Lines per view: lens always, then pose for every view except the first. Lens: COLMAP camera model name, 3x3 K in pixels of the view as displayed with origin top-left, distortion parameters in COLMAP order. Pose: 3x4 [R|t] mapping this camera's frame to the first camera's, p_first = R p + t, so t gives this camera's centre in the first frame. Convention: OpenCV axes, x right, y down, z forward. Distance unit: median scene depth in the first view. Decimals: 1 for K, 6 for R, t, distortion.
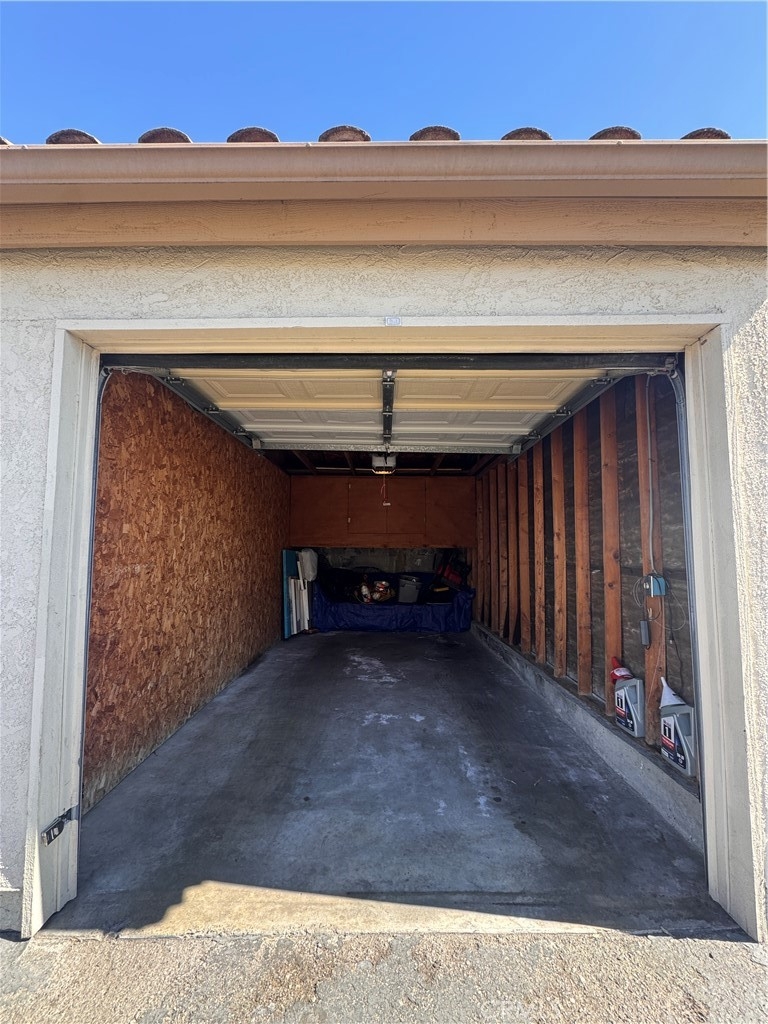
lens RADIAL K [[407.1, 0, 384.0], [0, 407.1, 512.0], [0, 0, 1]] dist [-0.001739, -0.000047]
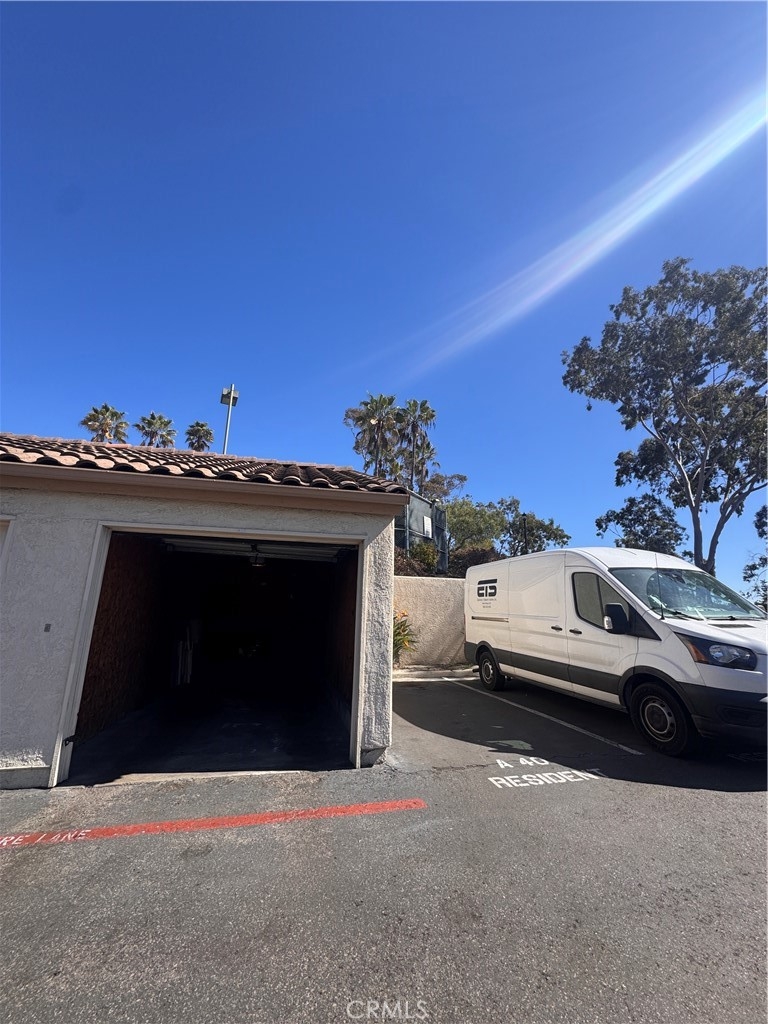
lens RADIAL K [[407.1, 0, 384.0], [0, 407.1, 512.0], [0, 0, 1]] dist [-0.001739, -0.000047]
pose [[0.971706, 0.077355, 0.223169, 0.309196], [-0.039734, 0.984920, -0.168387, -0.178382], [-0.232830, 0.154755, 0.960126, -1.740513]]
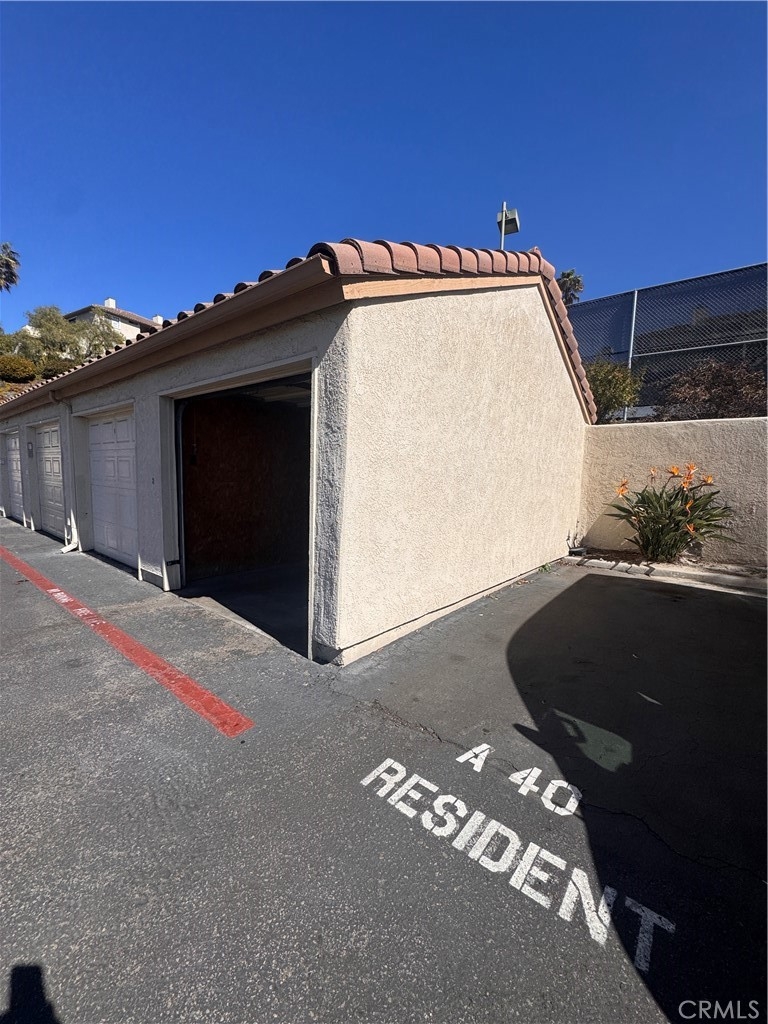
lens RADIAL K [[407.1, 0, 384.0], [0, 407.1, 512.0], [0, 0, 1]] dist [-0.001739, -0.000047]
pose [[0.775310, 0.081281, -0.626329, 2.252349], [0.019814, 0.988066, 0.152752, -0.048635], [0.631270, -0.130840, 0.764447, -0.284566]]
